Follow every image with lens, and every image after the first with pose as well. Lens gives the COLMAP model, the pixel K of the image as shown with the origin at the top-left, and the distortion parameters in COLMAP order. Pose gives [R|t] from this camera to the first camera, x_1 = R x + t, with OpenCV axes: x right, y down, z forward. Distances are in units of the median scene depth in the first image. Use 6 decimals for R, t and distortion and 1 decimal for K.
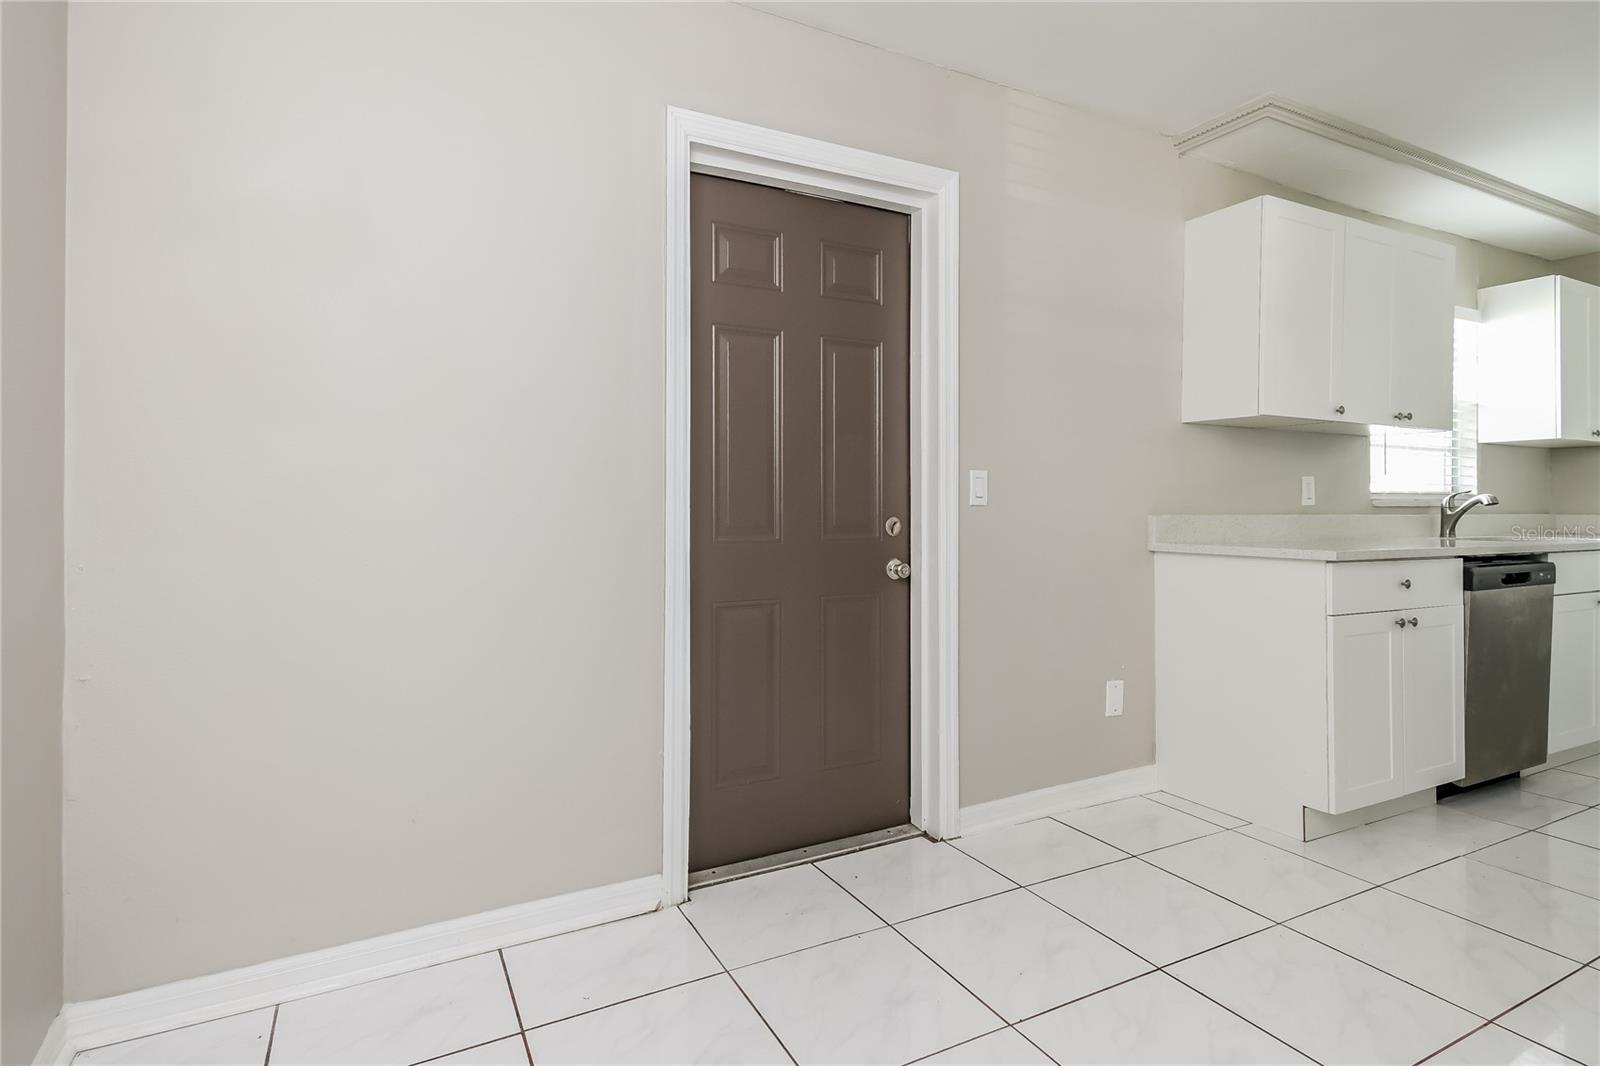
lens RADIAL K [[818.7, 0, 803.7], [0, 818.7, 515.7], [0, 0, 1]] dist [0.016934, 0.000249]
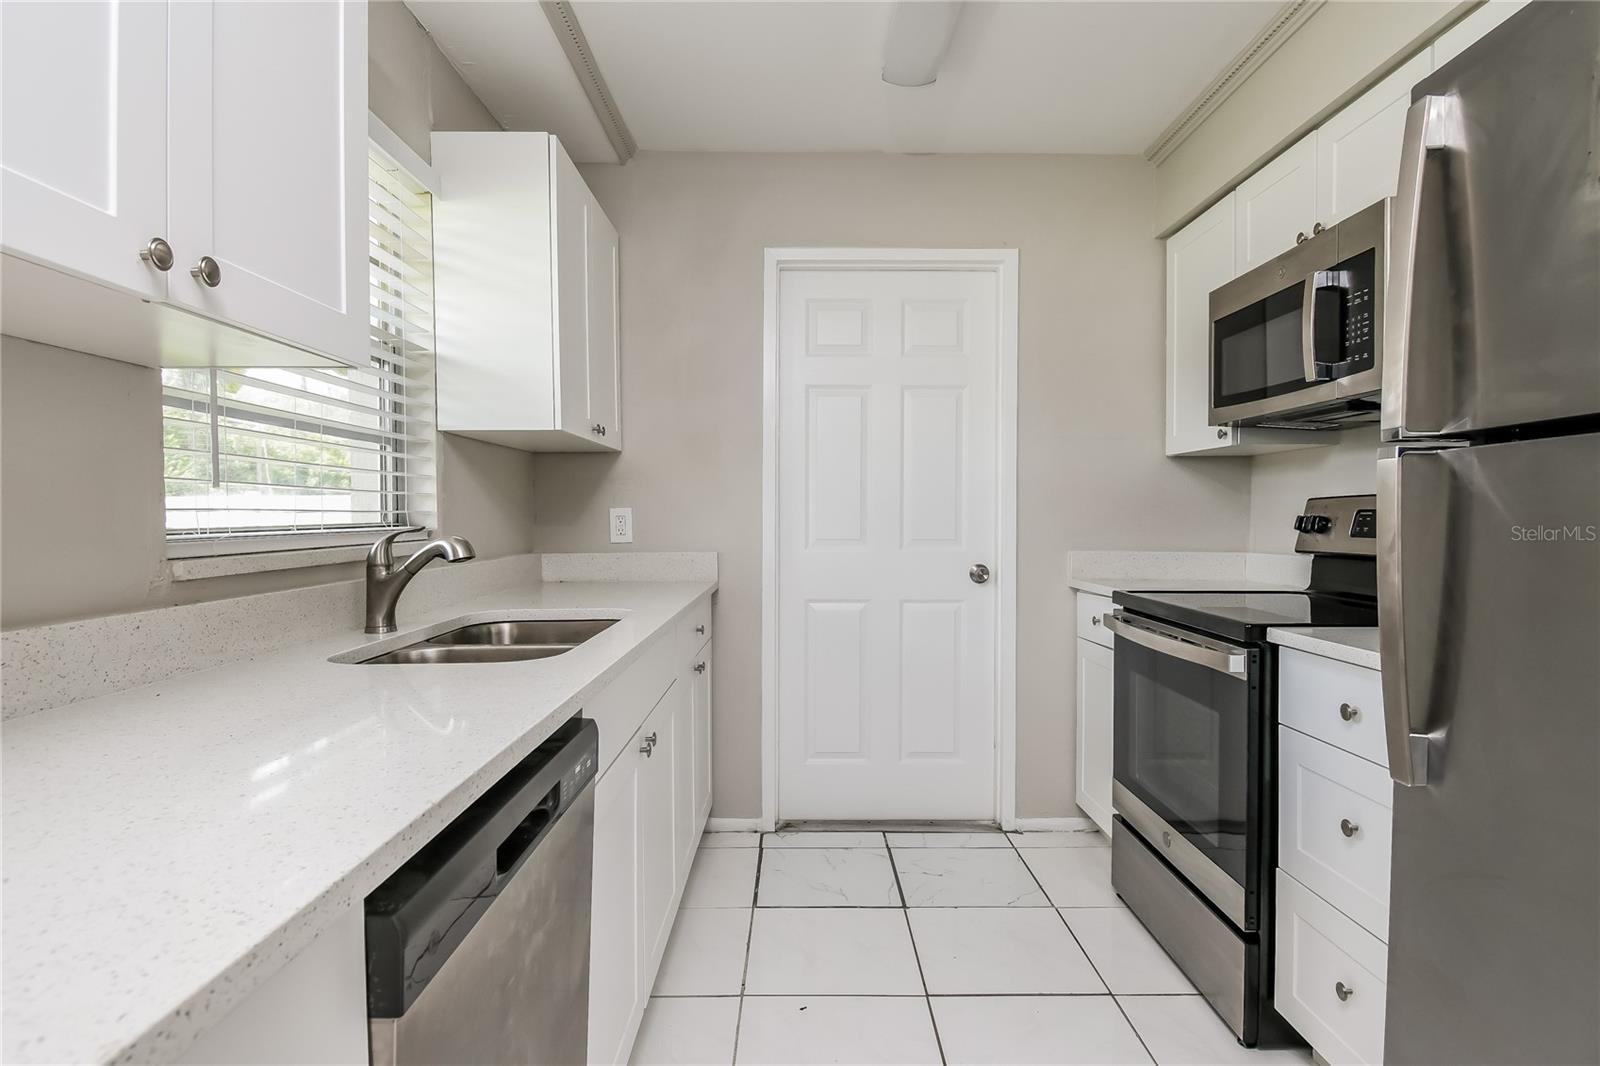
lens RADIAL K [[818.7, 0, 802.2], [0, 818.7, 527.4], [0, 0, 1]] dist [0.016934, 0.000249]
pose [[0.462604, -0.010445, 0.886504, 0.488408], [0.014117, 0.999891, 0.004414, -0.027325], [-0.886453, 0.010473, 0.462701, 0.591230]]
